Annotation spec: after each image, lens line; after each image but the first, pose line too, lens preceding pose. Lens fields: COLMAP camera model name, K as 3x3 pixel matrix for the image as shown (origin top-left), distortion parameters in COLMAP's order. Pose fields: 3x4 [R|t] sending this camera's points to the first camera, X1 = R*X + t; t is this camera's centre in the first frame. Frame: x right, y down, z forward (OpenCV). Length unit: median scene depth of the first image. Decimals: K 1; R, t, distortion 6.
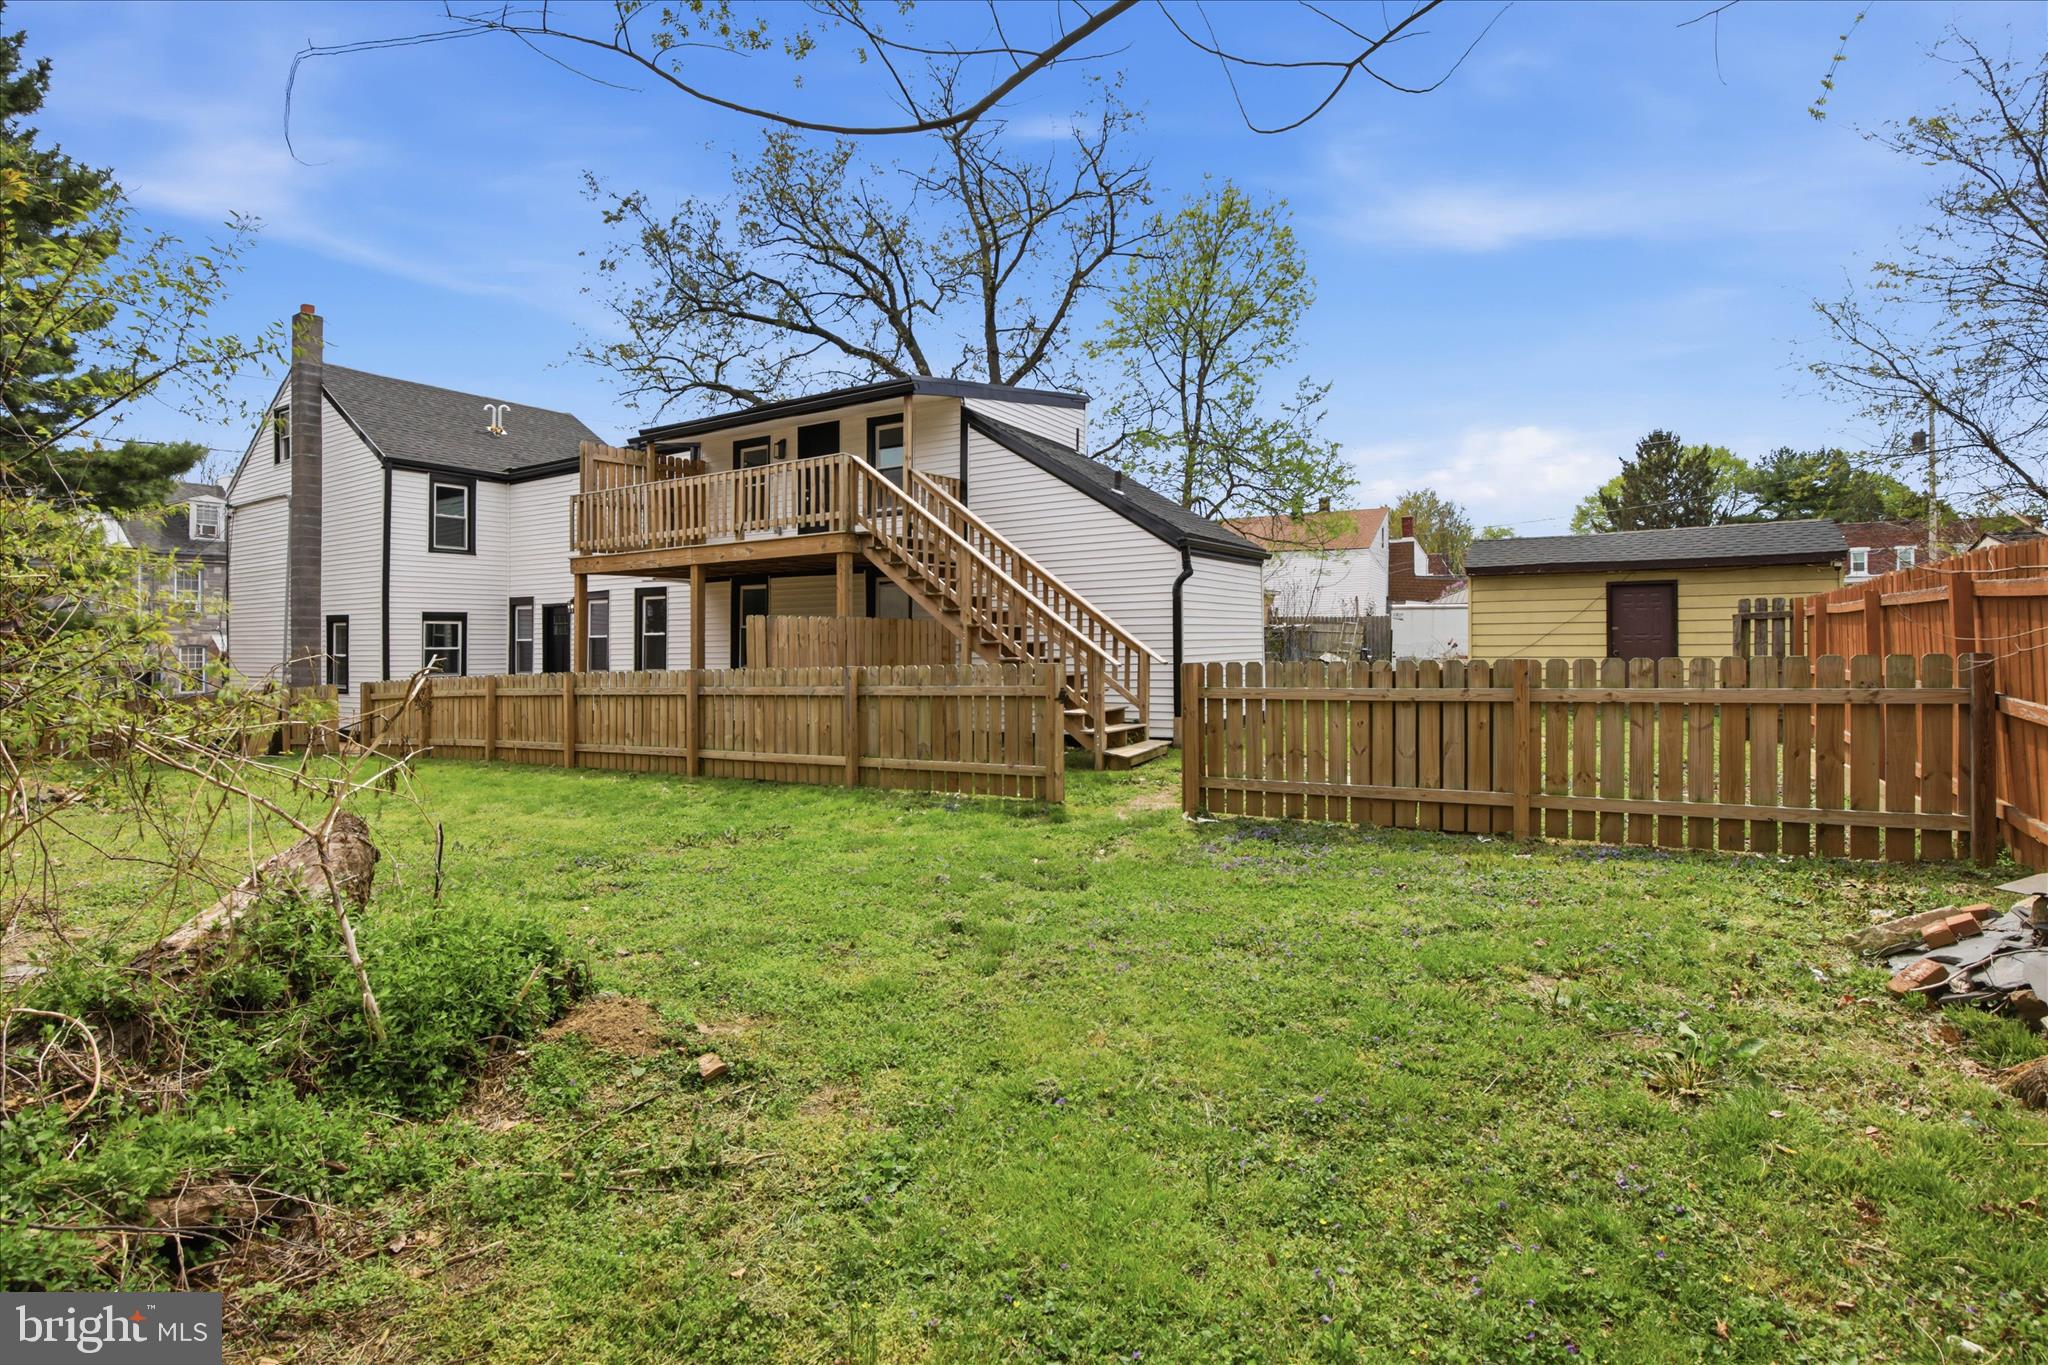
lens RADIAL K [[945.0, 0, 1013.4], [0, 945.0, 654.1], [0, 0, 1]] dist [-0.002504, 0.000327]
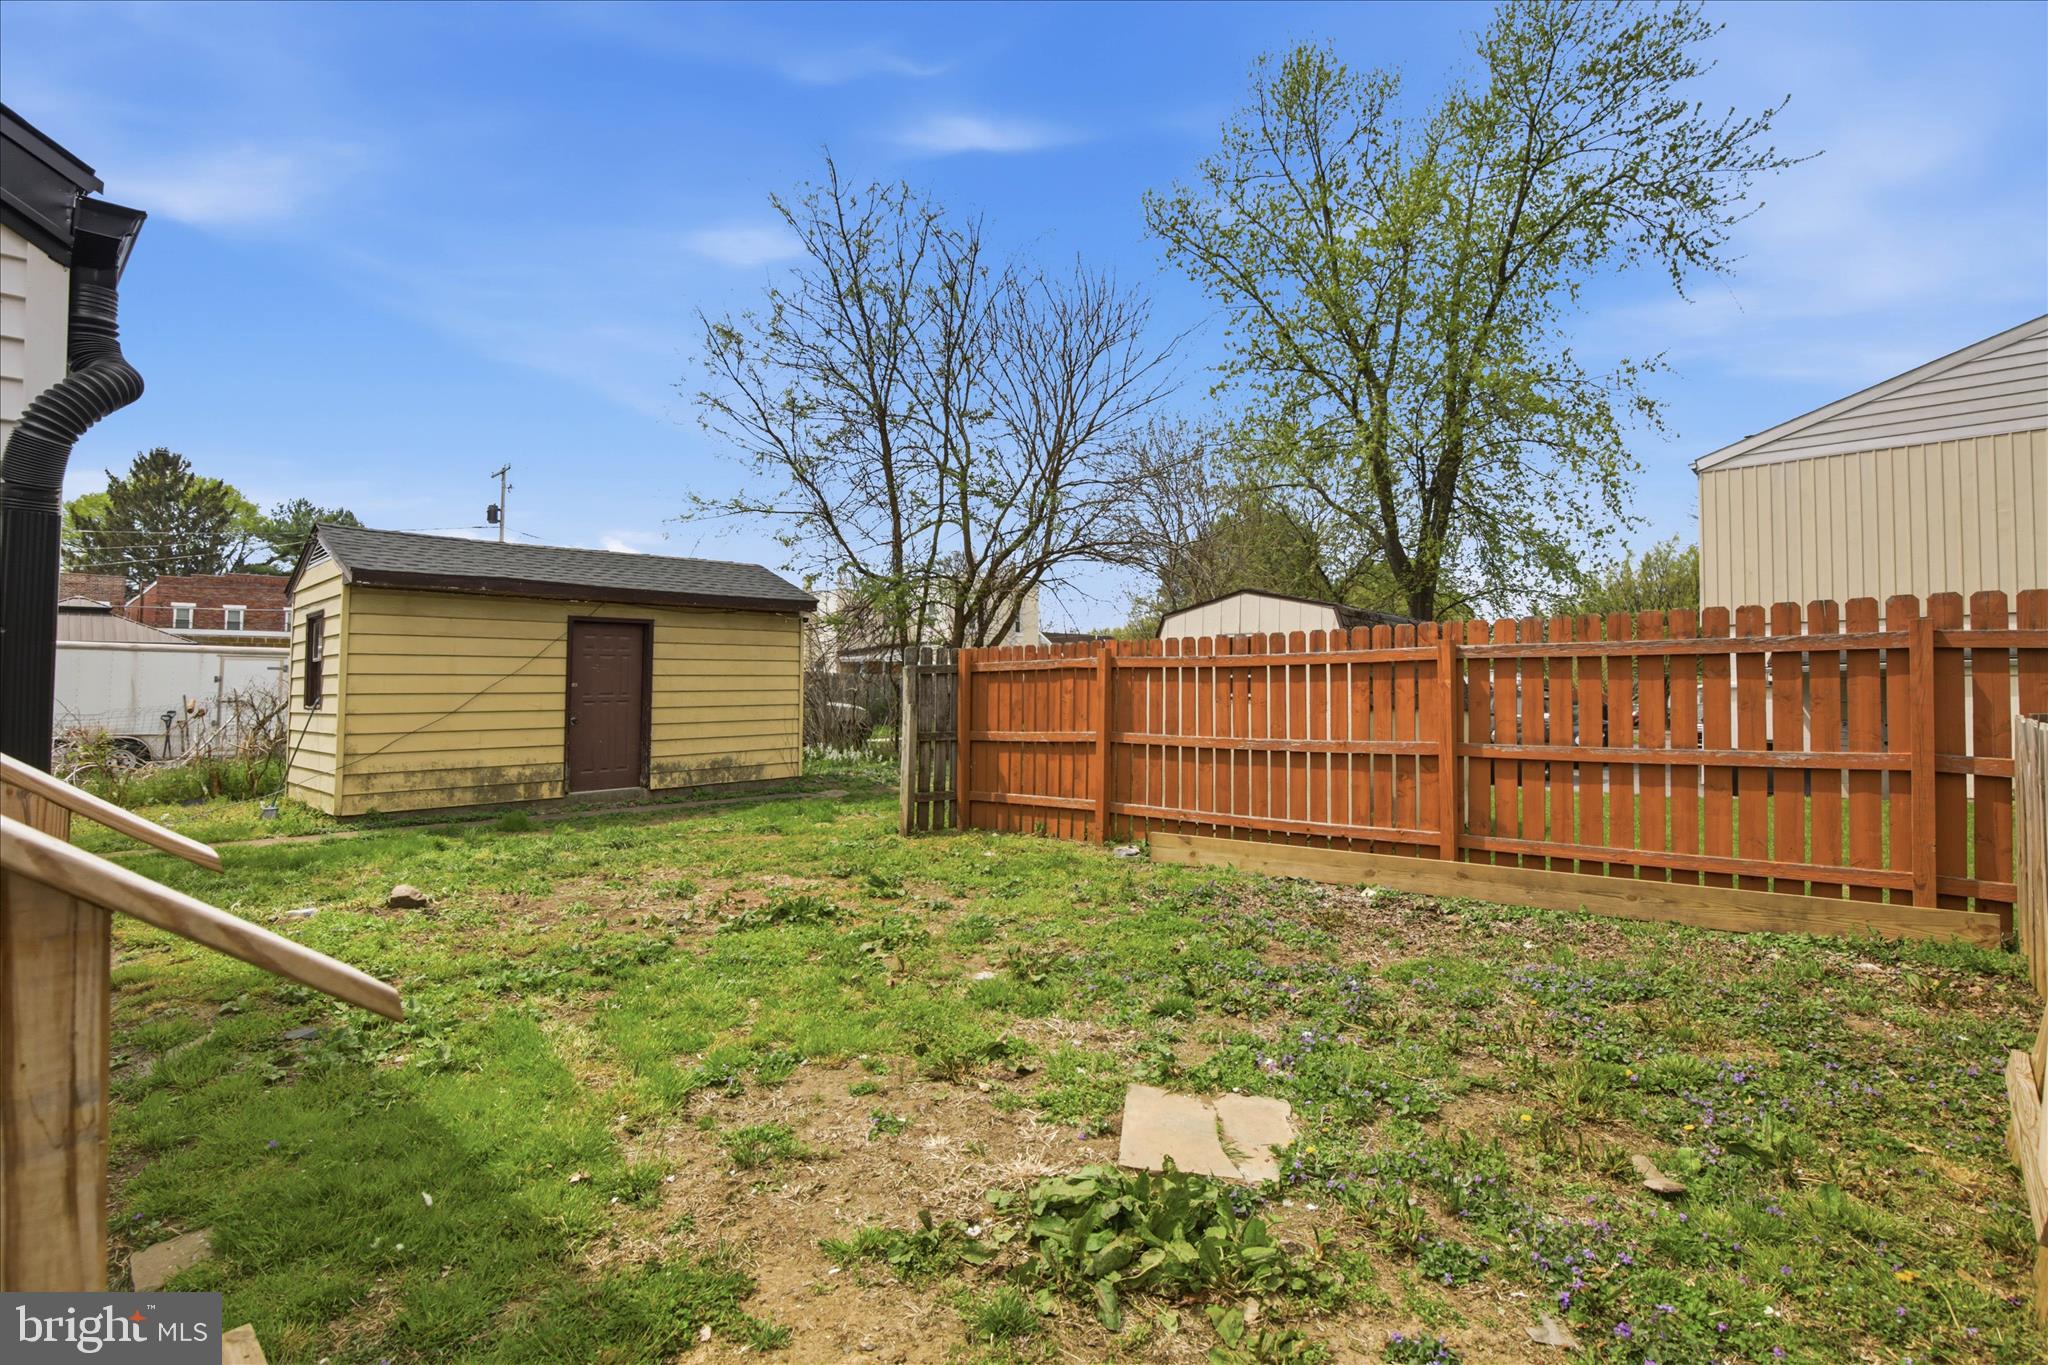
lens RADIAL K [[956.5, 0, 1012.5], [0, 956.5, 687.0], [0, 0, 1]] dist [-0.026446, 0.010138]
pose [[0.179343, 0.005377, 0.983772, 0.003835], [0.022551, 0.999700, -0.009575, -0.002566], [-0.983528, 0.023903, 0.179167, 0.122284]]
